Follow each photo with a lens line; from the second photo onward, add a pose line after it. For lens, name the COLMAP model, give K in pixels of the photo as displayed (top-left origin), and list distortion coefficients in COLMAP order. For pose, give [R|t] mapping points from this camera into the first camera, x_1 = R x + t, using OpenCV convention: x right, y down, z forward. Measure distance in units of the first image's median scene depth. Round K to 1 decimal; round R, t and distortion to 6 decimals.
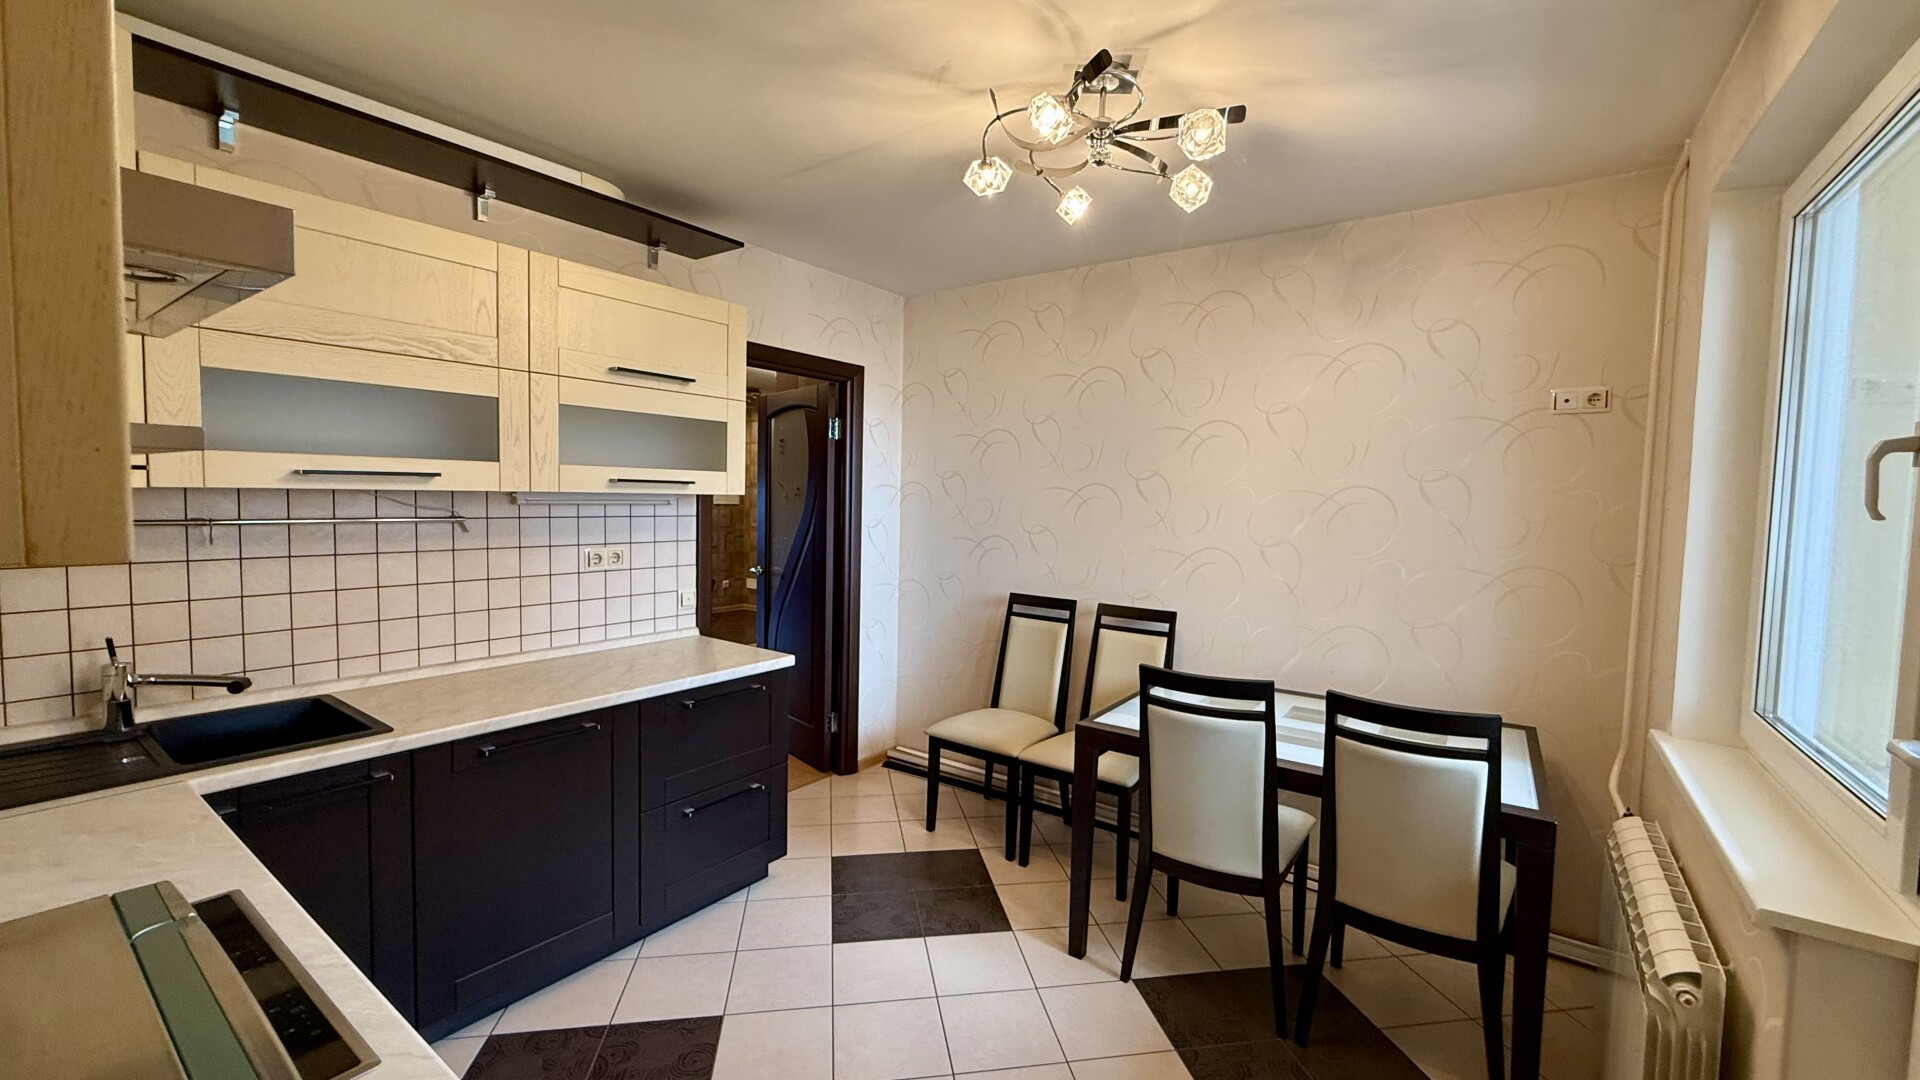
lens RADIAL K [[767.7, 0, 950.4], [0, 767.7, 538.9], [0, 0, 1]] dist [-0.000463, 0.000438]
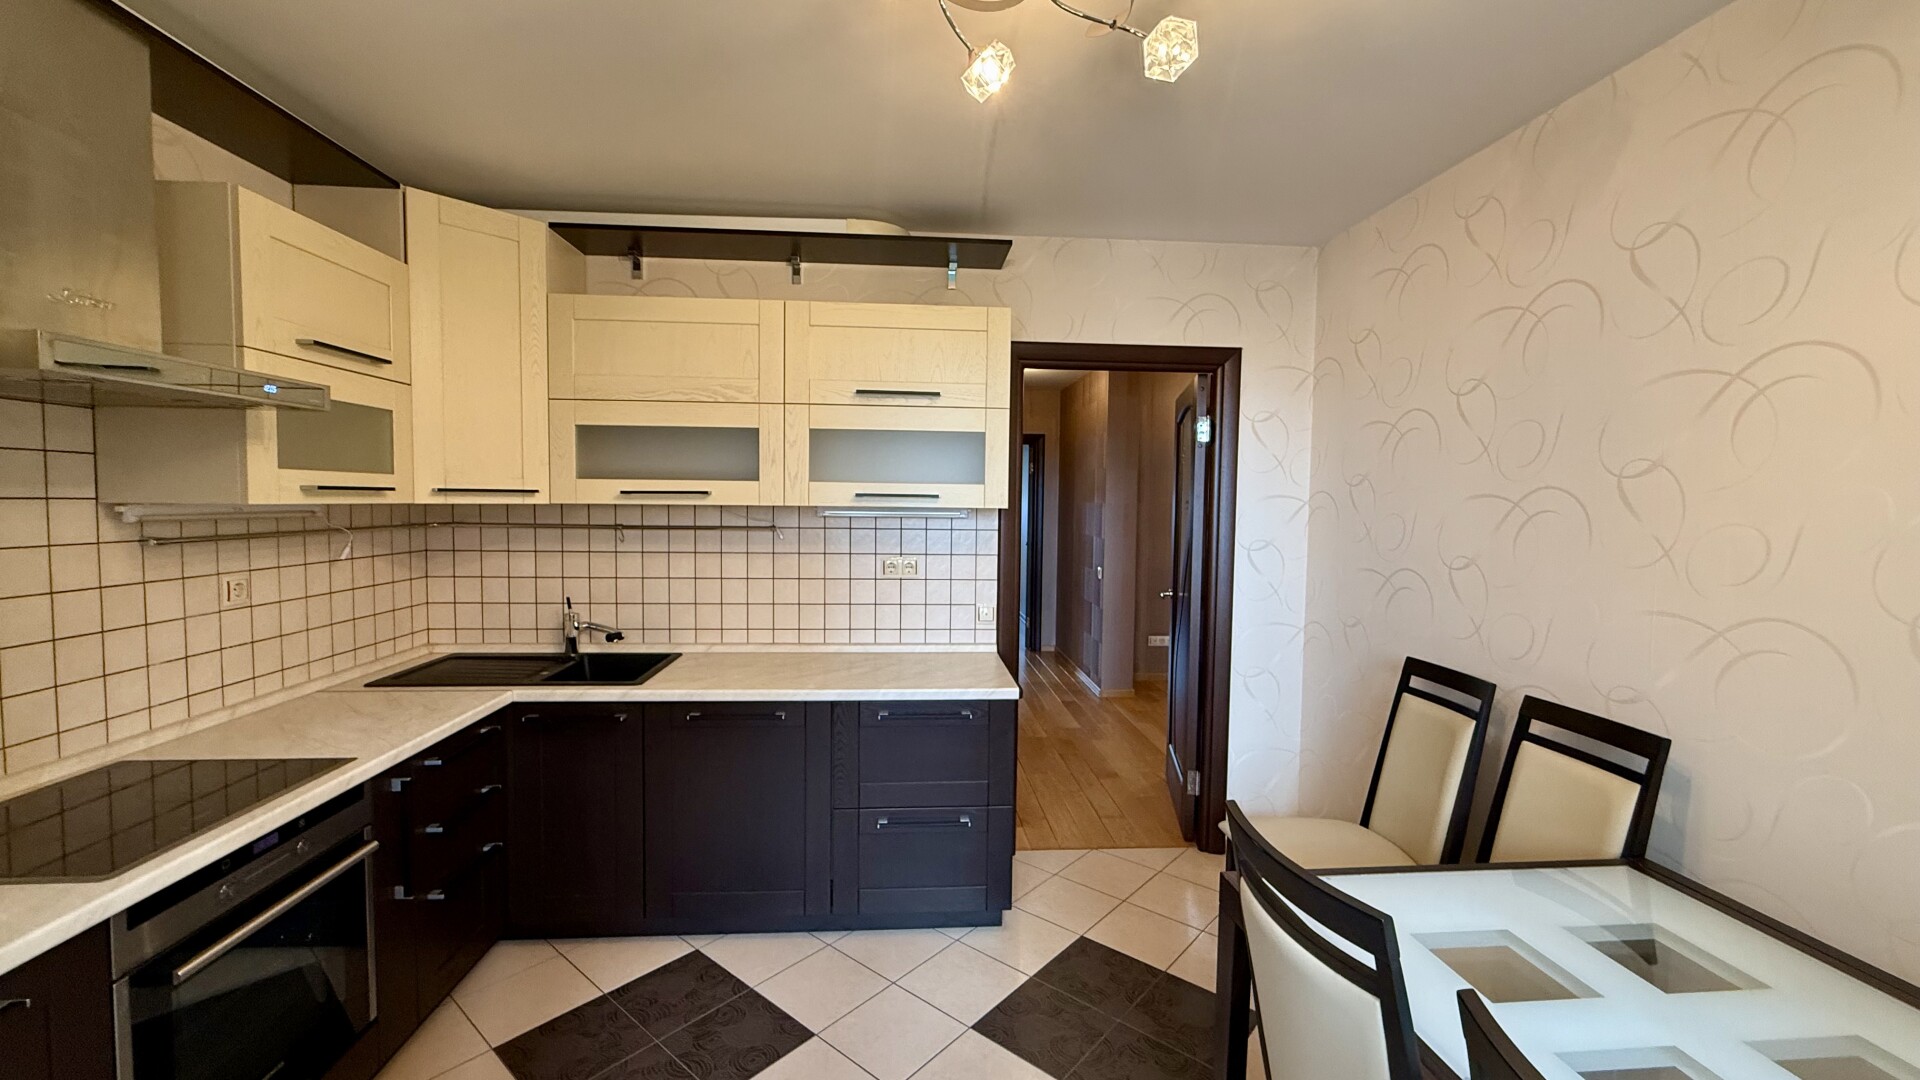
lens RADIAL K [[767.7, 0, 958.6], [0, 767.7, 537.0], [0, 0, 1]] dist [-0.000463, 0.000438]
pose [[0.647085, 0.024128, -0.762036, 0.426747], [-0.042791, 0.999073, -0.004702, -0.015899], [0.761216, 0.035651, 0.647518, 0.365637]]
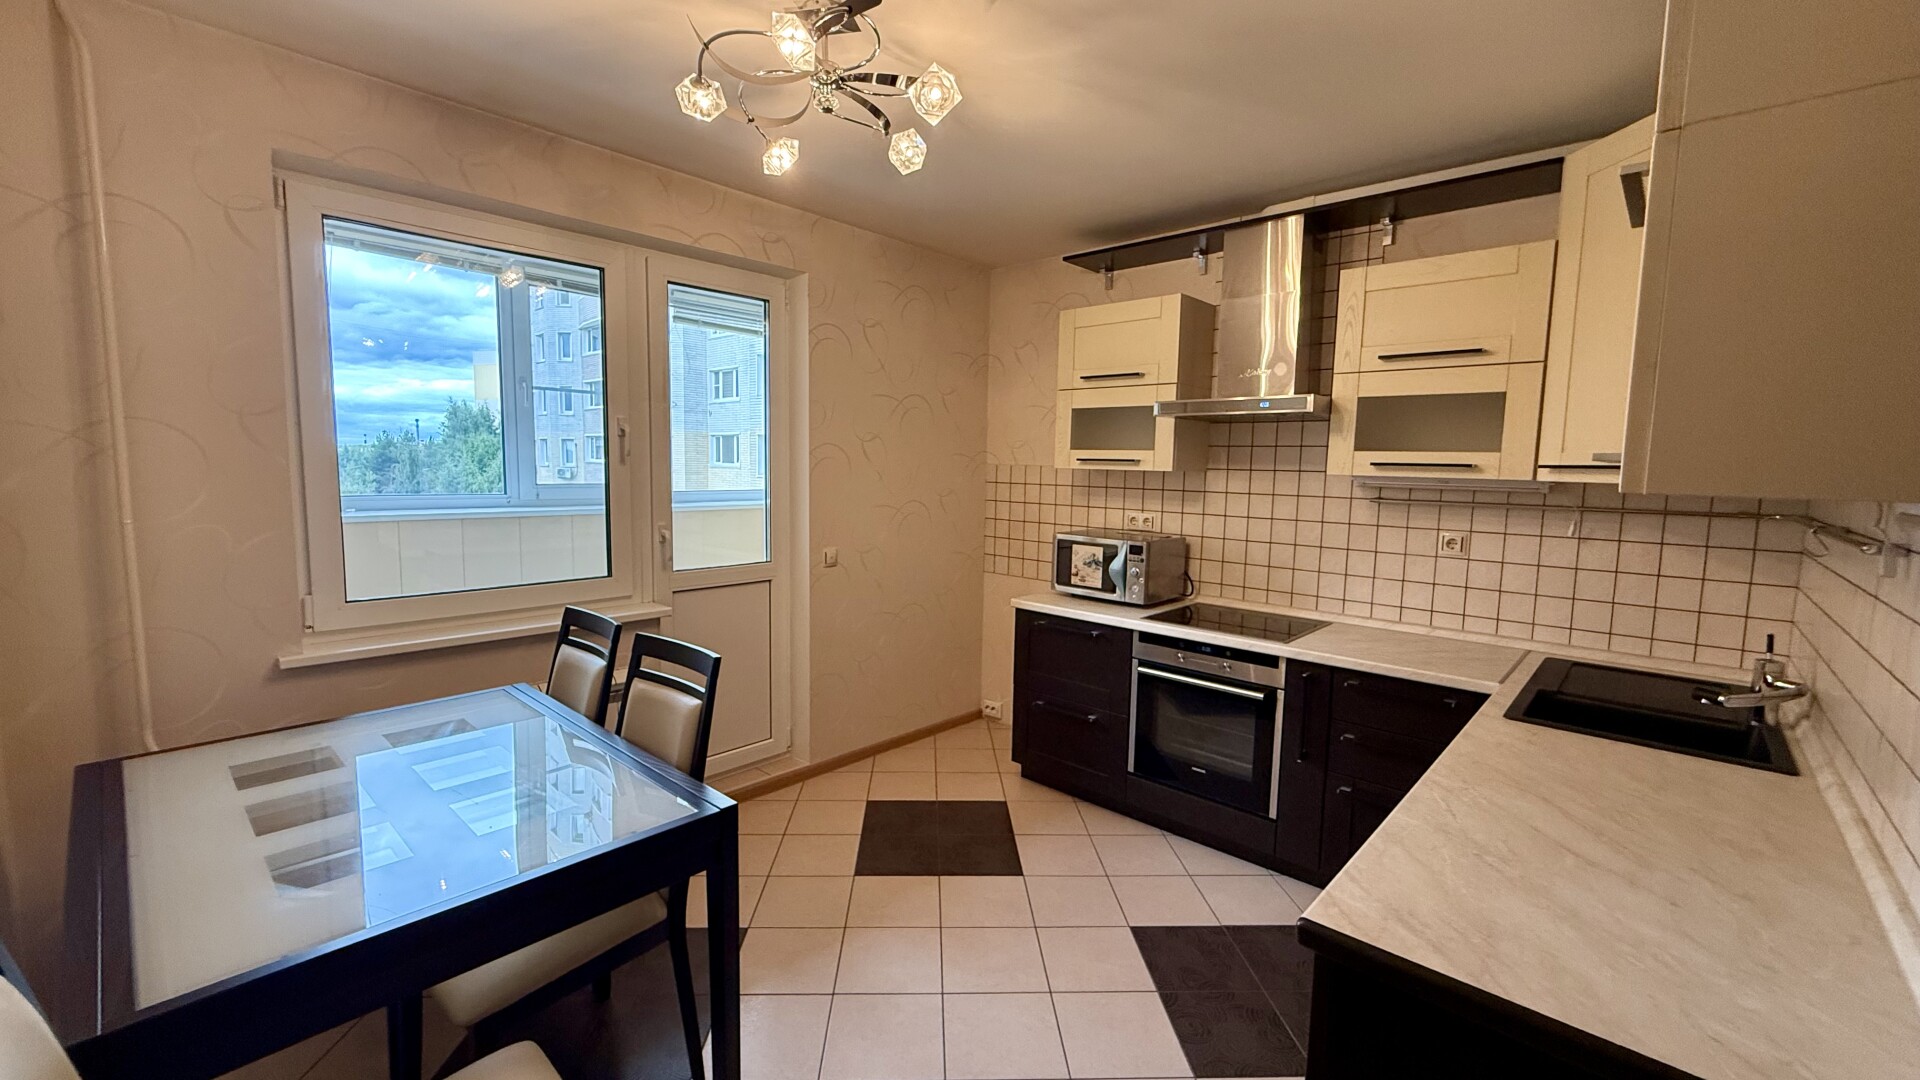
lens RADIAL K [[767.7, 0, 987.4], [0, 767.7, 539.7], [0, 0, 1]] dist [-0.000463, 0.000438]
pose [[-0.992902, -0.053132, 0.106412, -0.098849], [-0.035844, 0.986751, 0.158234, -0.078885], [-0.113410, 0.153297, -0.981651, 1.356281]]
